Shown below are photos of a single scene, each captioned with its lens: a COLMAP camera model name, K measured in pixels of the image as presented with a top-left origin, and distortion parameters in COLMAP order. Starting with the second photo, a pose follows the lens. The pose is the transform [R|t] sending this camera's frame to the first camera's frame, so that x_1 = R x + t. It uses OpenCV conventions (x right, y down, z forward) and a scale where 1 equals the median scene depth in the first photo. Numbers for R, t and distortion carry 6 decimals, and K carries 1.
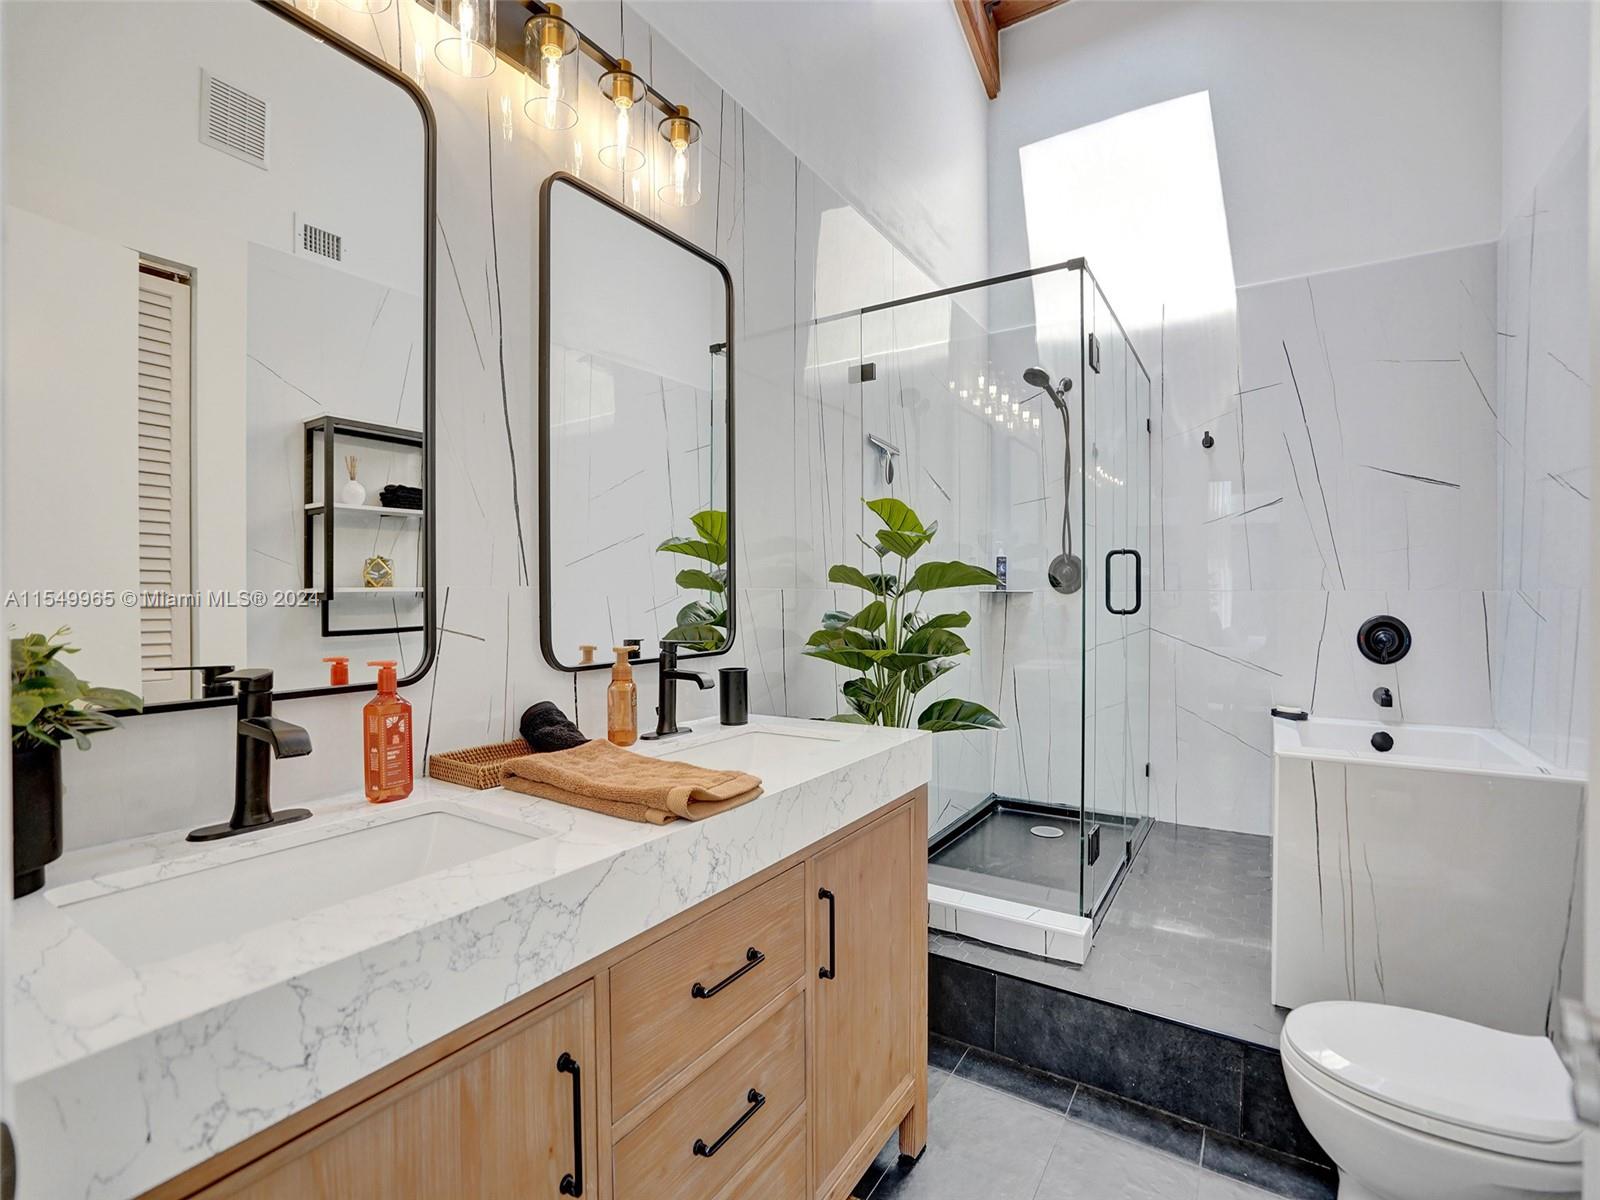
lens RADIAL K [[739.0, 0, 800.0], [0, 739.0, 600.0], [0, 0, 1]] dist [-0.057486, 0.025612]
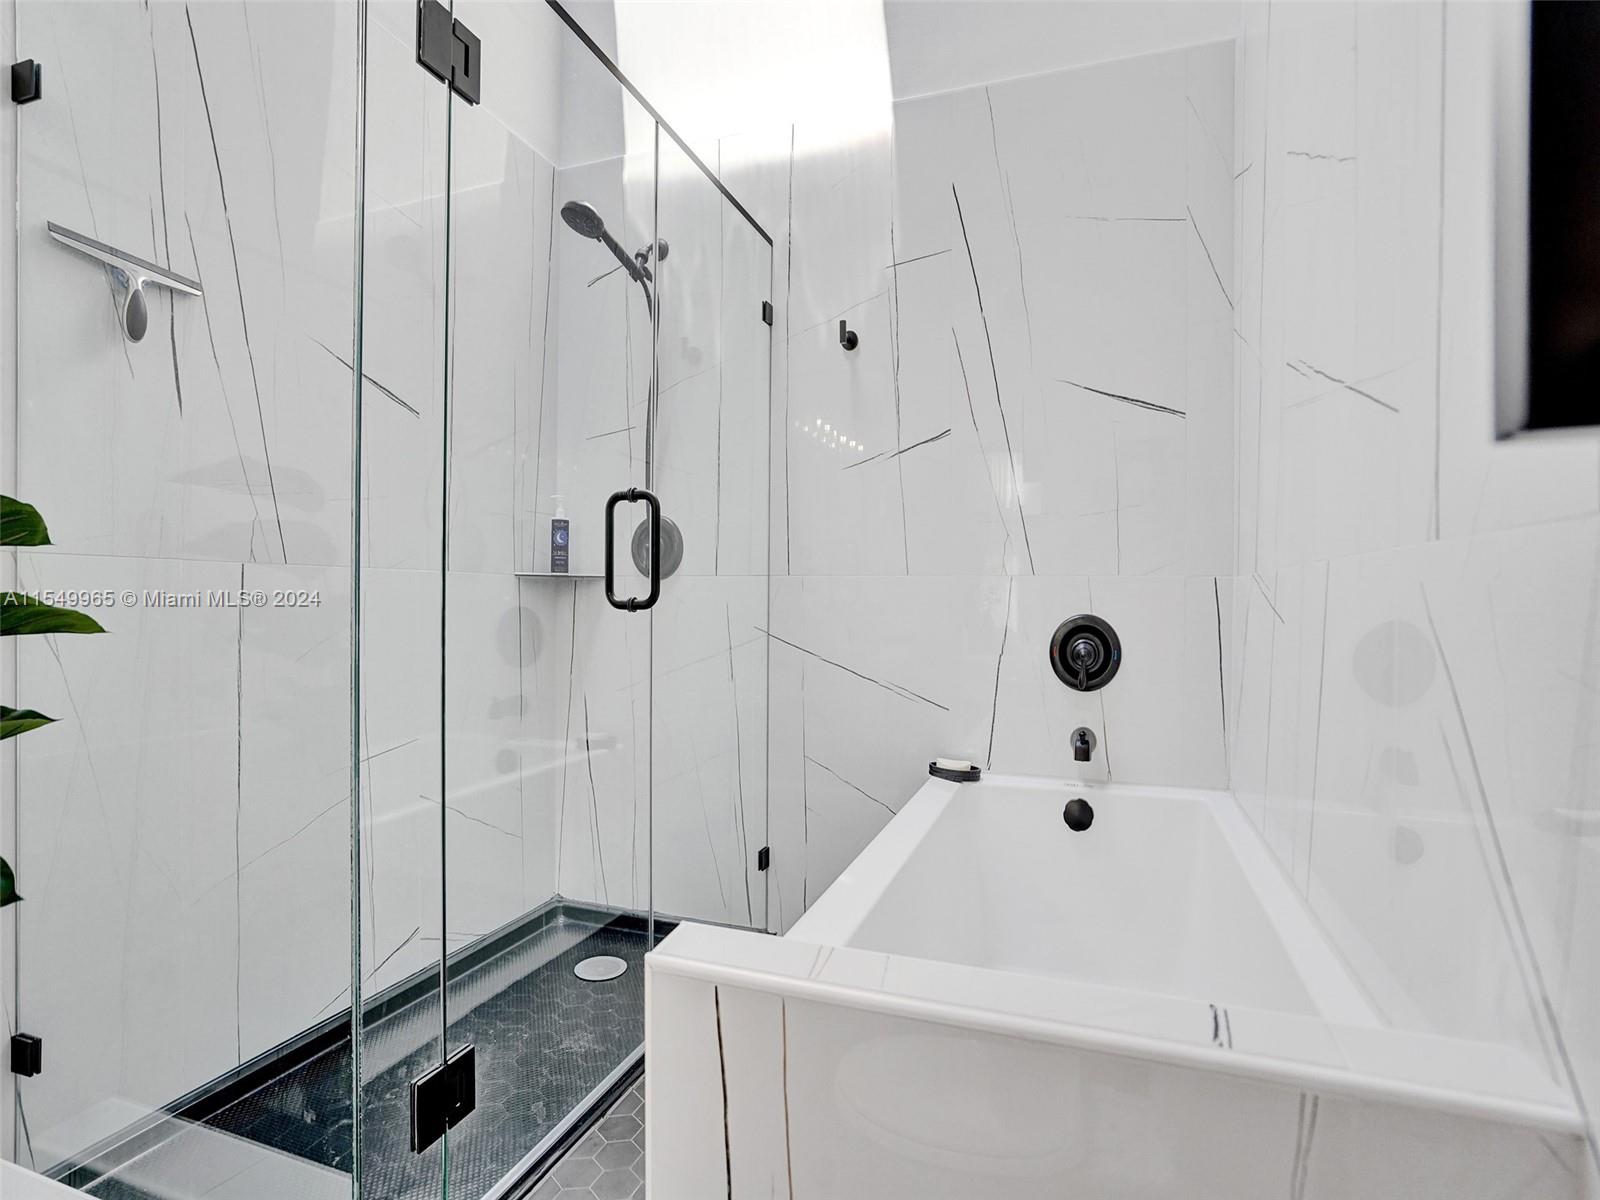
lens RADIAL K [[820.9, 0, 800.0], [0, 820.9, 600.0], [0, 0, 1]] dist [-0.033023, 0.017985]
pose [[0.975154, 0.008660, 0.221358, 0.403164], [-0.008324, 0.999962, -0.002447, 0.011999], [-0.221371, 0.000544, 0.975189, 0.347402]]
